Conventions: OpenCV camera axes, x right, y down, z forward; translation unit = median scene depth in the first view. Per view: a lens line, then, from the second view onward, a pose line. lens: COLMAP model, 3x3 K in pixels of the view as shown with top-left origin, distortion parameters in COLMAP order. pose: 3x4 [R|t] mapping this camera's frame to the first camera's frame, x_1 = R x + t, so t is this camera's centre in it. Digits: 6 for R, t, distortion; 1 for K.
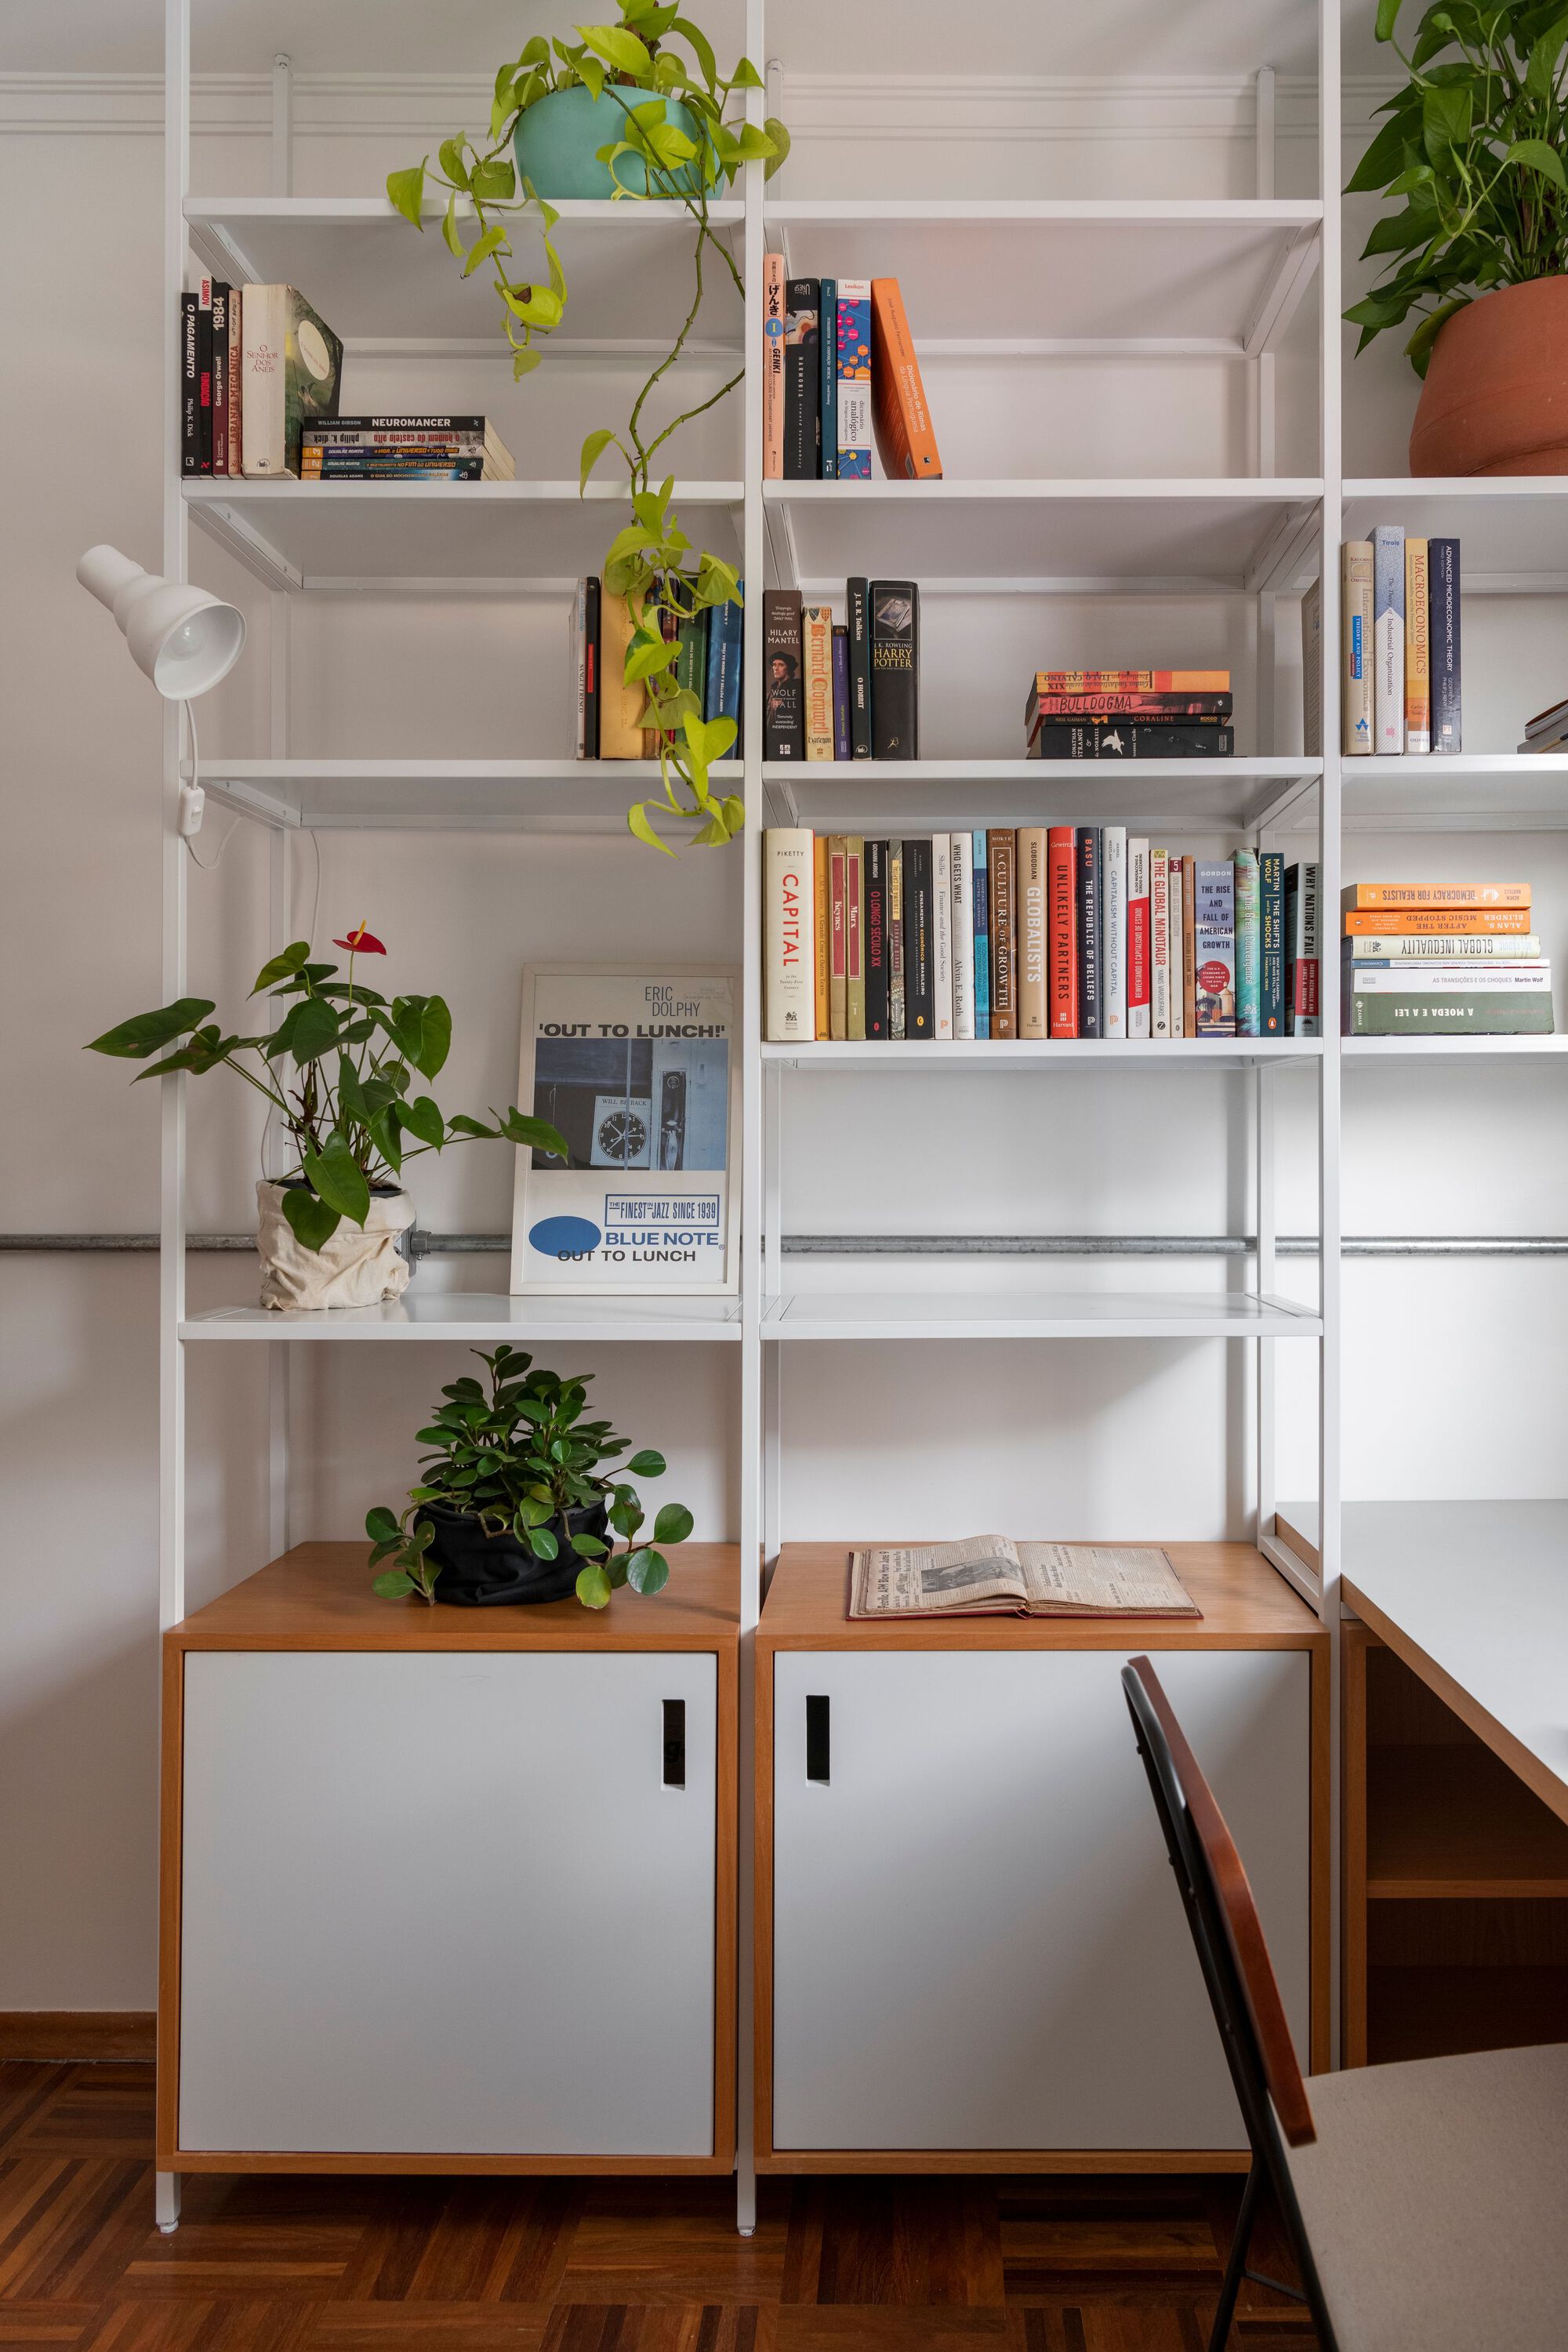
lens RADIAL K [[1669.0, 0, 772.2], [0, 1669.0, 1131.9], [0, 0, 1]] dist [0.008843, -0.008292]
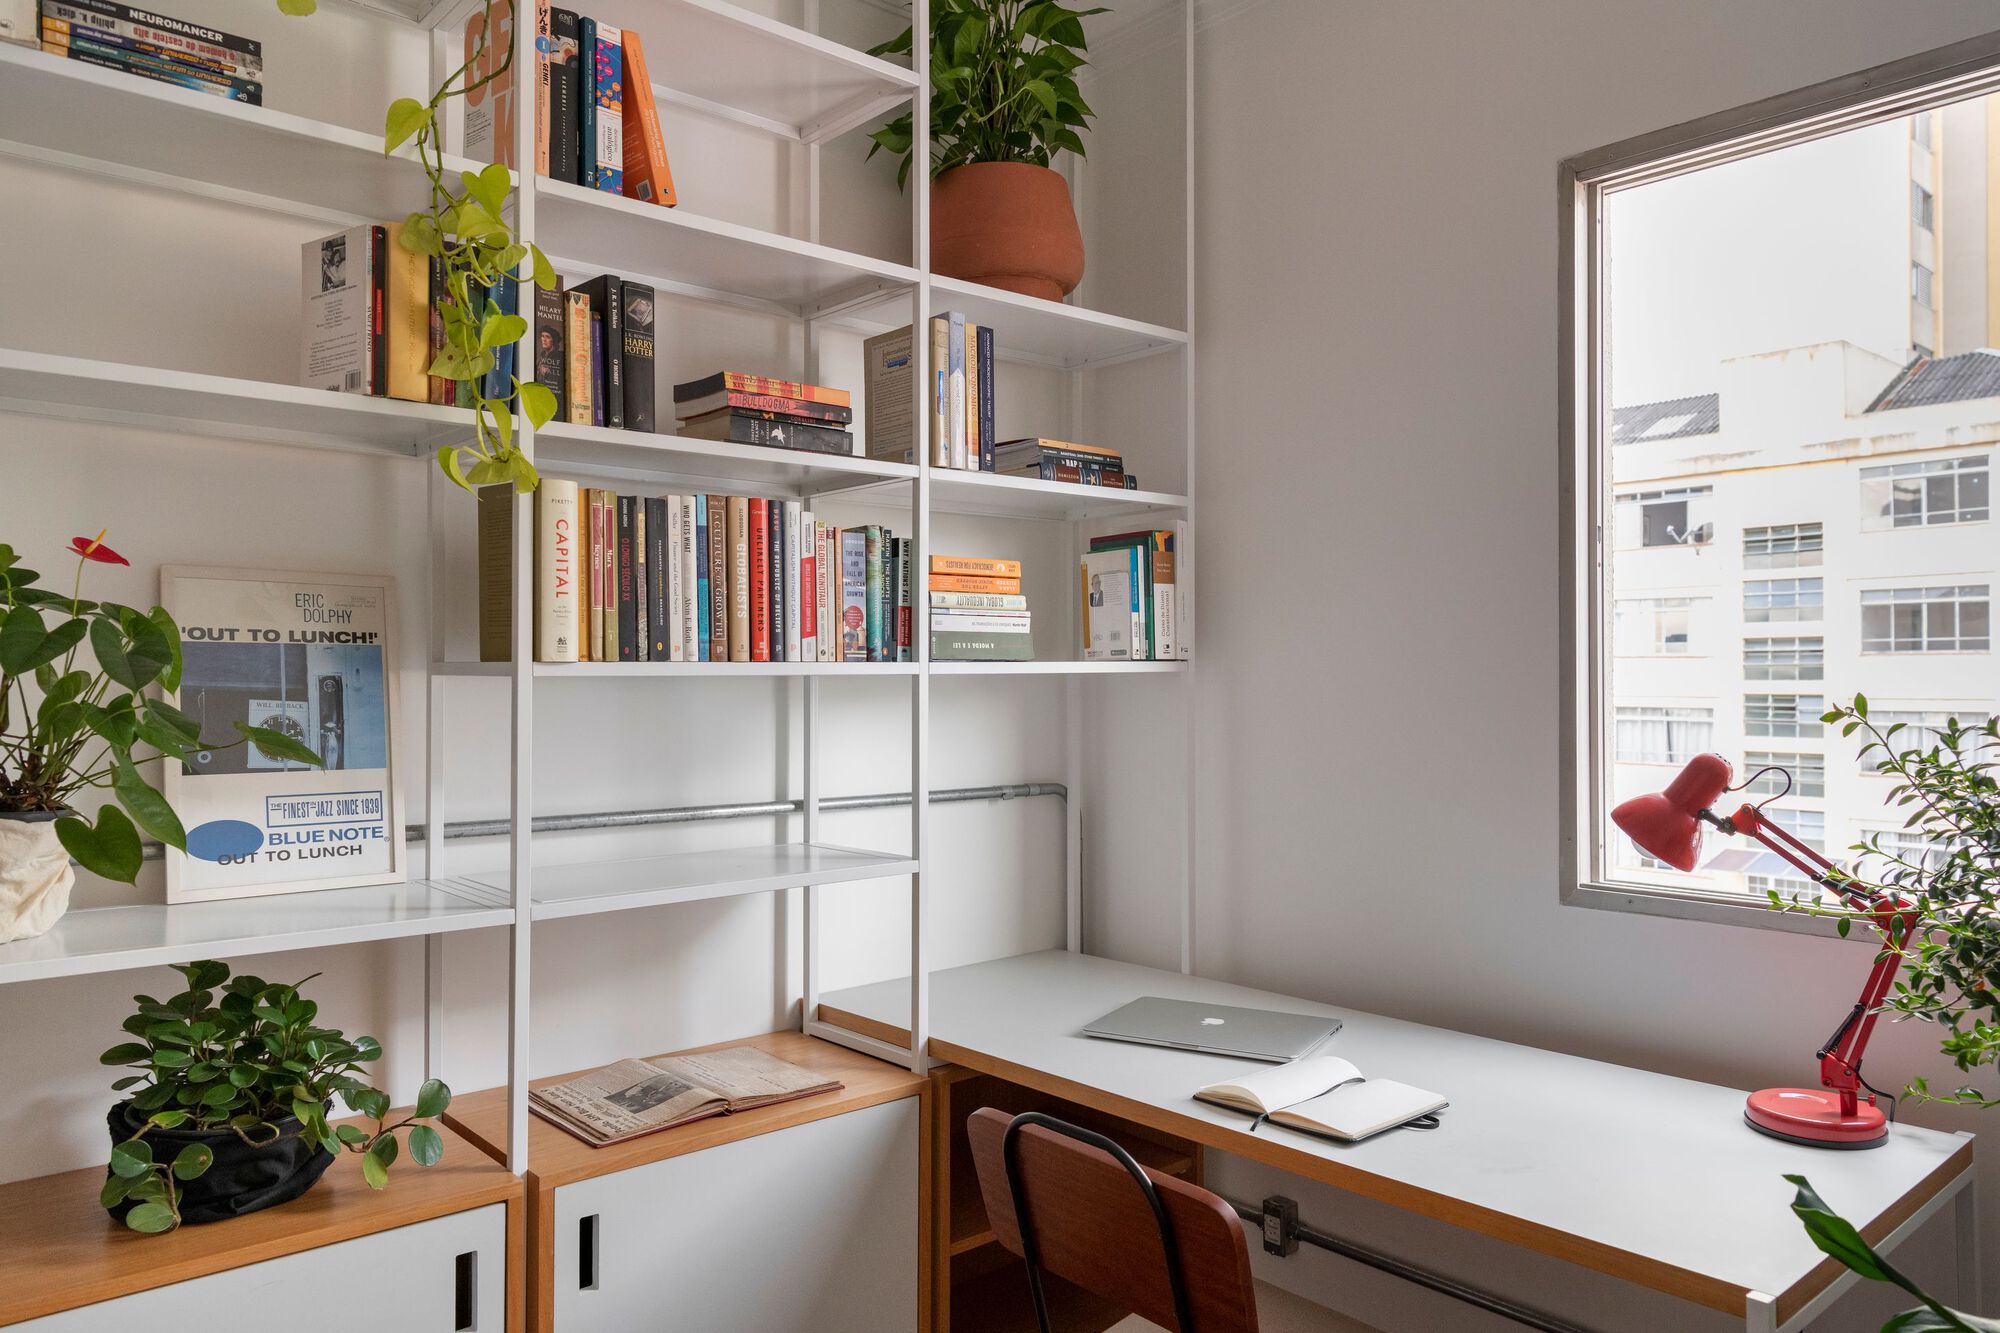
lens RADIAL K [[1419.2, 0, 1038.0], [0, 1419.2, 676.4], [0, 0, 1]] dist [0.008843, -0.008292]
pose [[0.730699, 0.001315, 0.682699, -0.419433], [-0.002573, 0.999996, 0.000827, -0.045761], [-0.682695, -0.002361, 0.730699, 0.046270]]
